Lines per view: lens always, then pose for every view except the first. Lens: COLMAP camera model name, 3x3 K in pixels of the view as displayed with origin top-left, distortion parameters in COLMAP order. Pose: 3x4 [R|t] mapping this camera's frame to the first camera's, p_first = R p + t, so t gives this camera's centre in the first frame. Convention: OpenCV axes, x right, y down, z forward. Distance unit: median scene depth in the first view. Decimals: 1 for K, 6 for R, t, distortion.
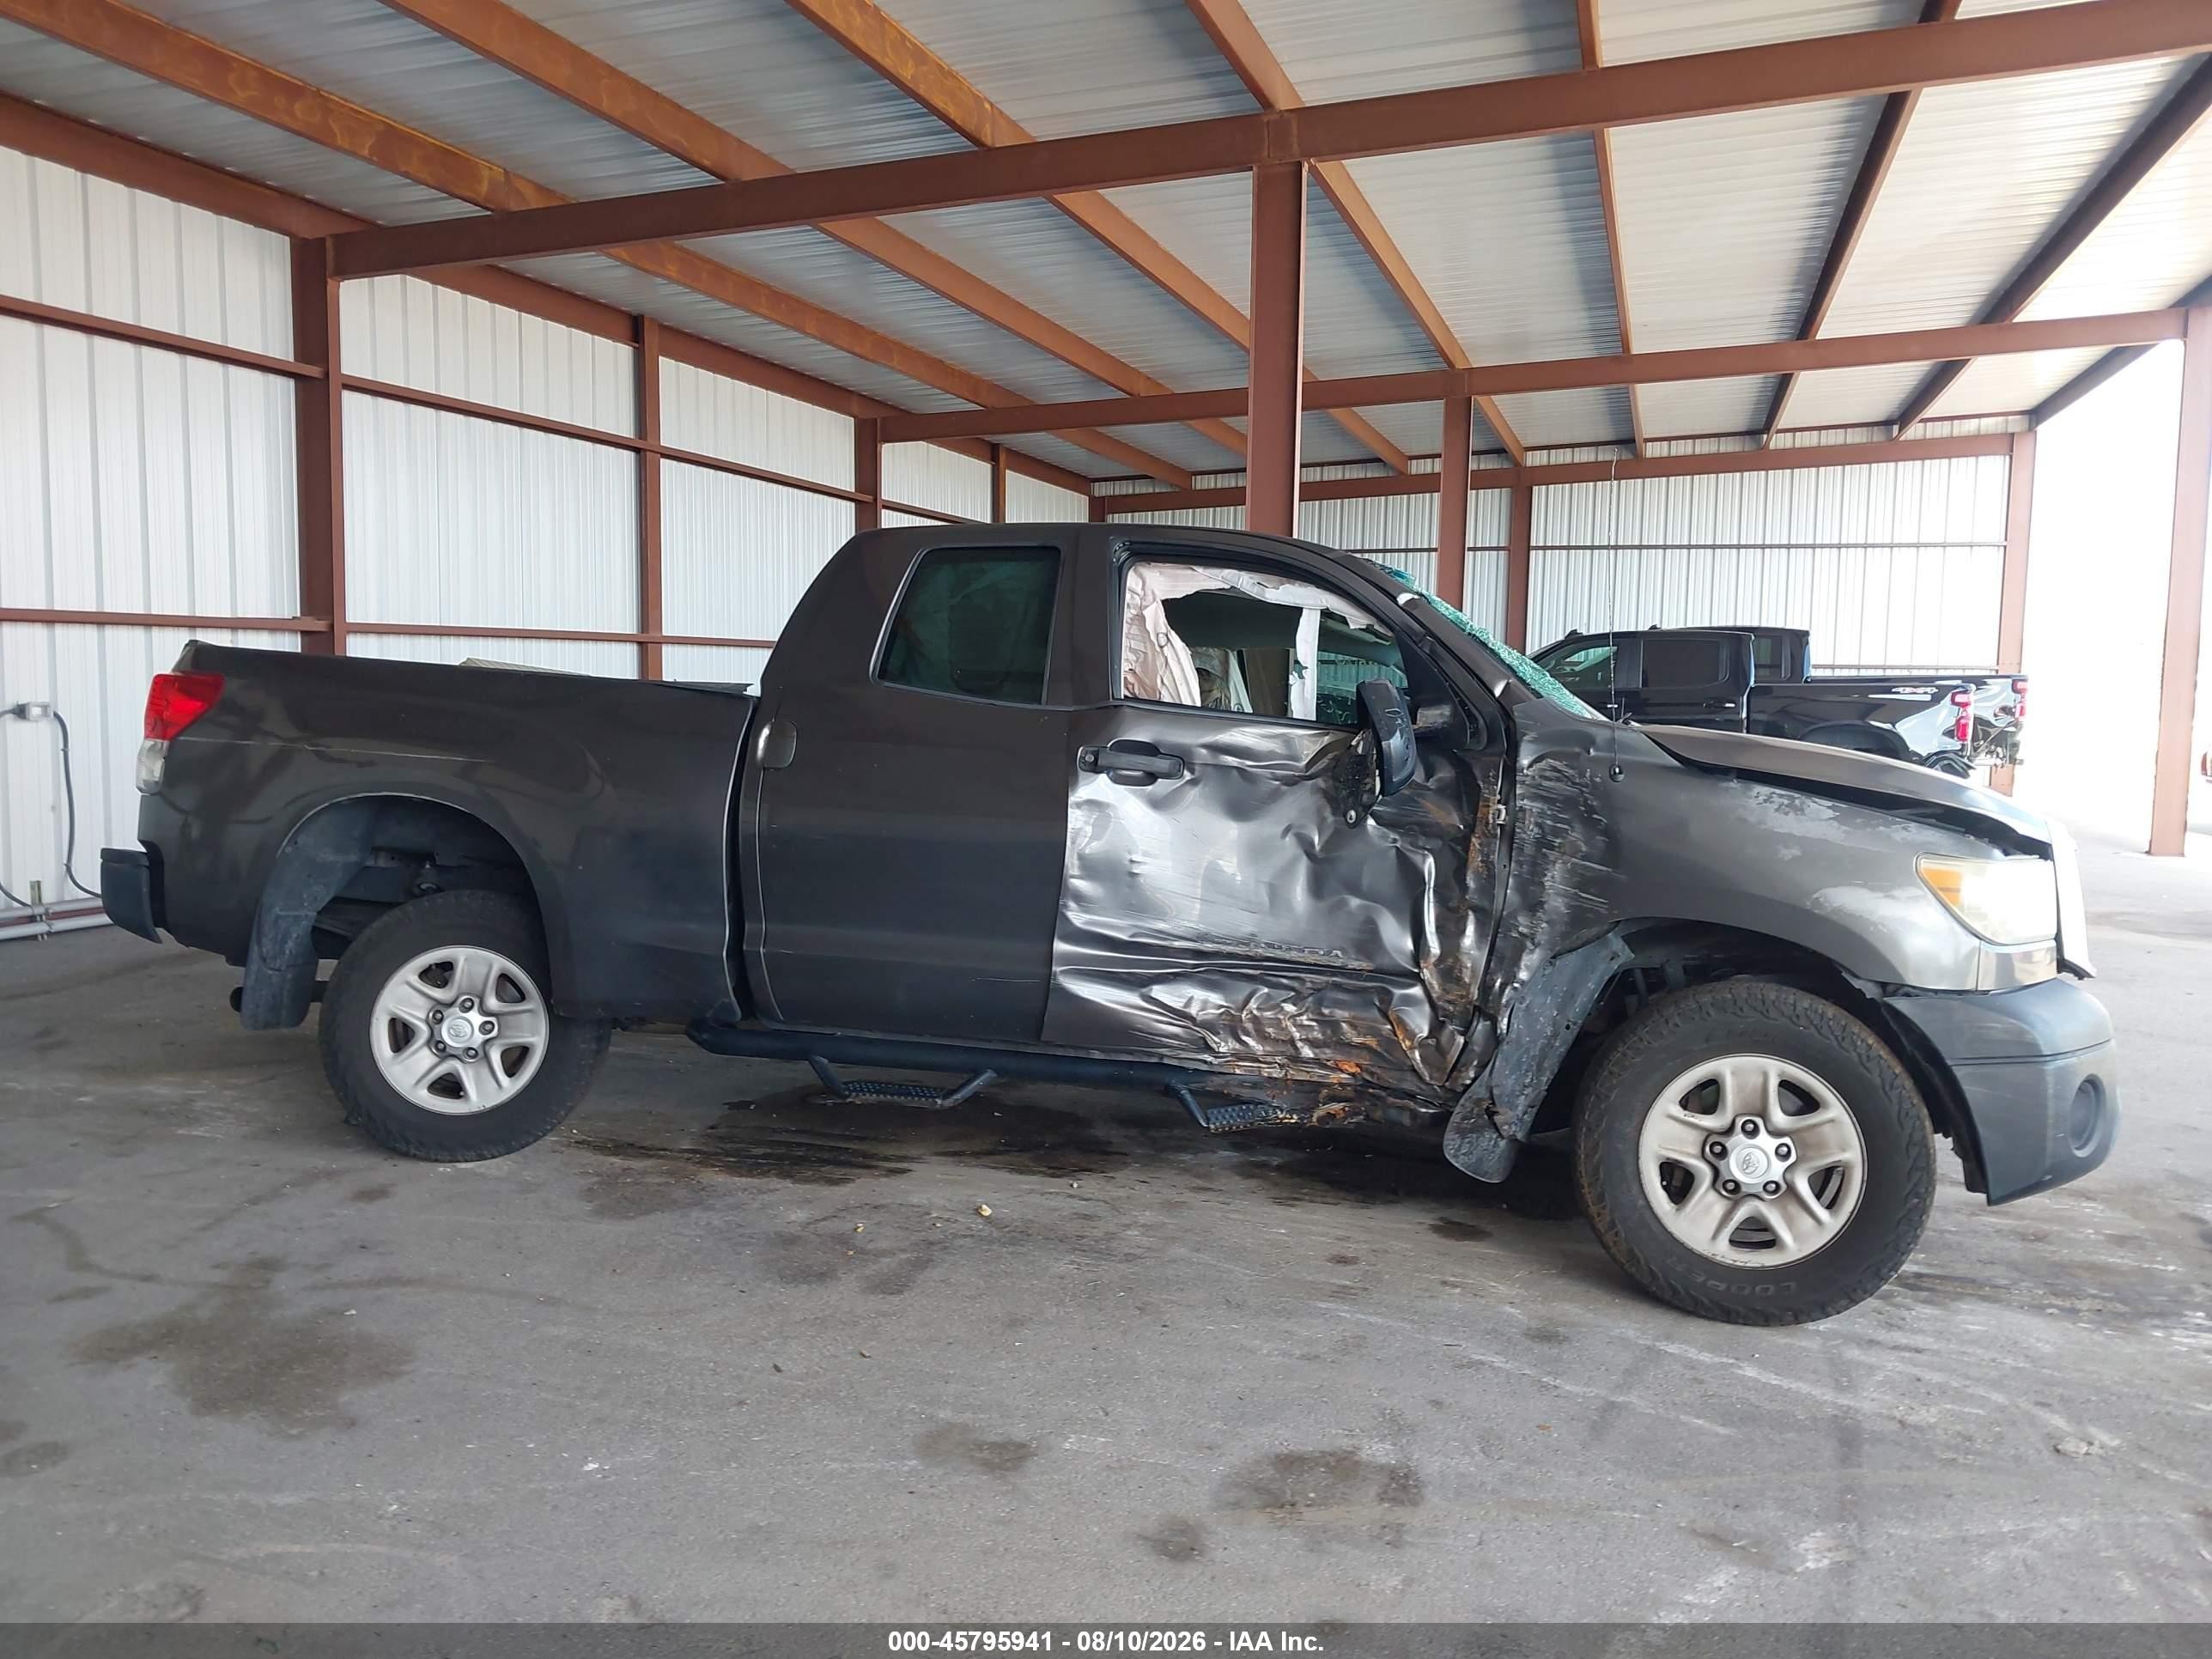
lens RADIAL K [[1687.0, 0, 1106.0], [0, 1687.0, 829.5], [0, 0, 1]] dist [-0.009816, 0.003459]
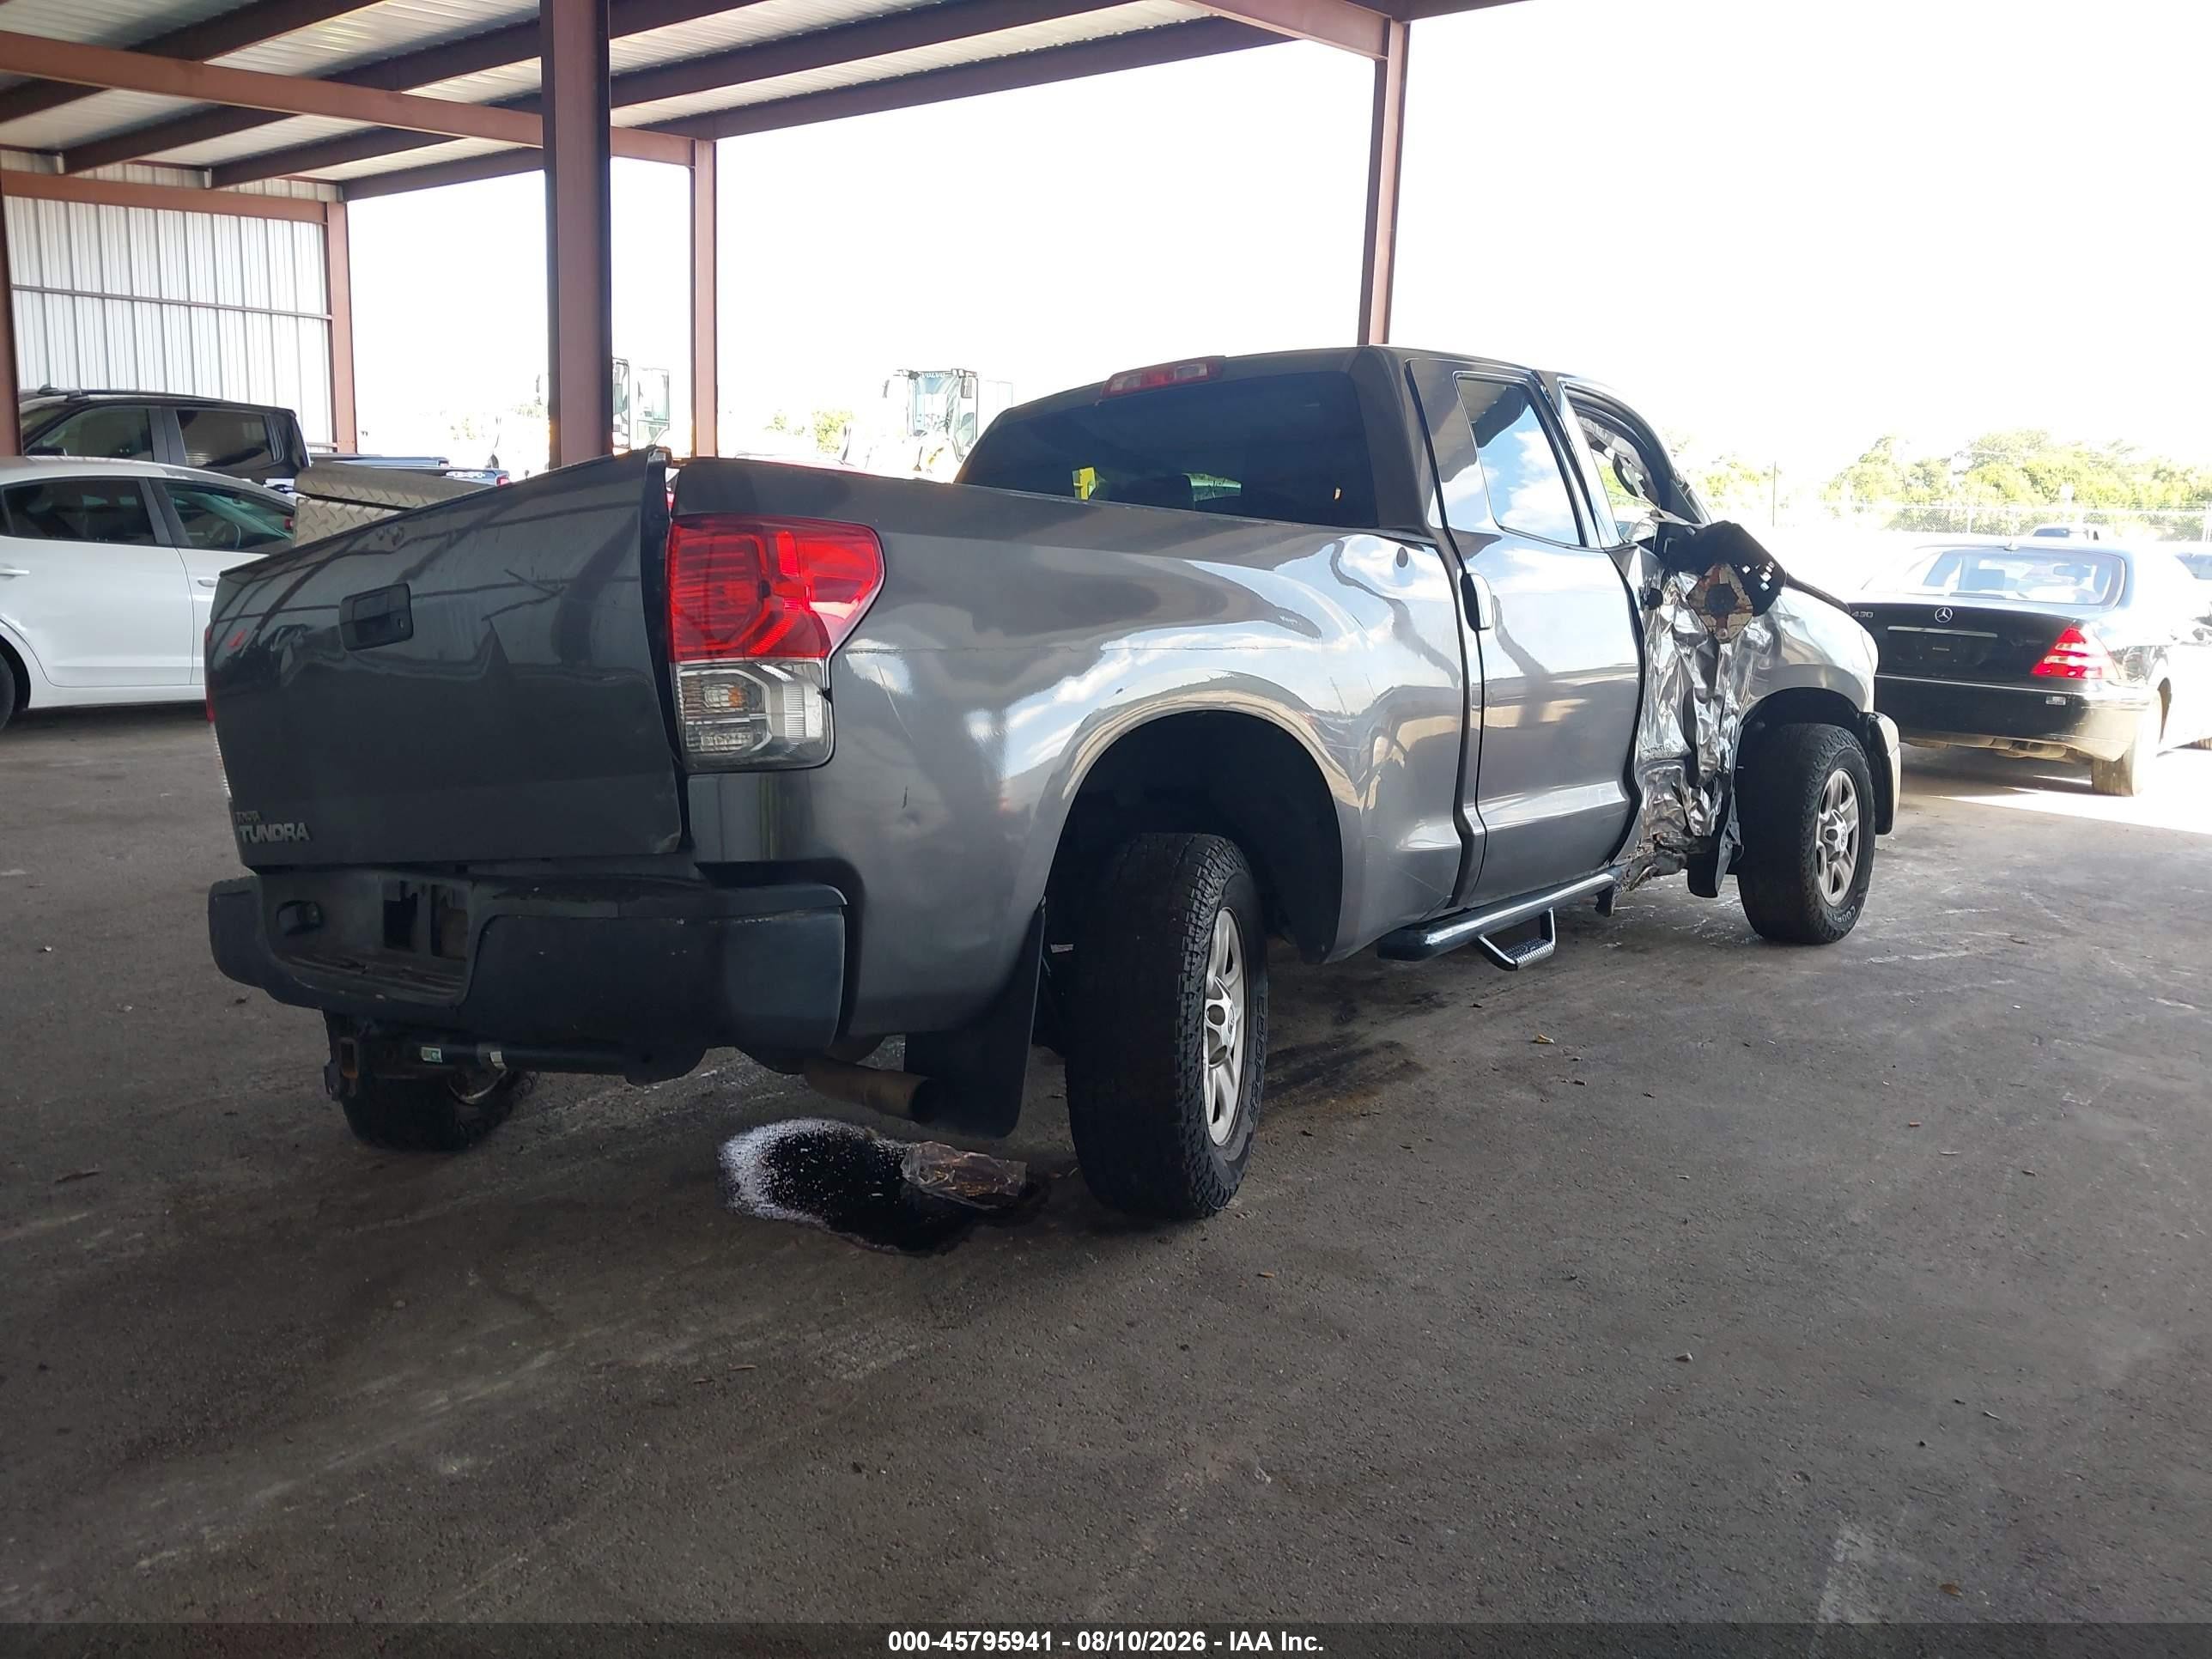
lens RADIAL K [[1759.3, 0, 1106.0], [0, 1759.3, 829.5], [0, 0, 1]] dist [0.059491, -0.096817]
pose [[0.402350, -0.160877, 0.901240, -1.053728], [0.049934, 0.986830, 0.153863, -0.072812], [-0.914123, -0.016904, 0.405084, 0.758530]]
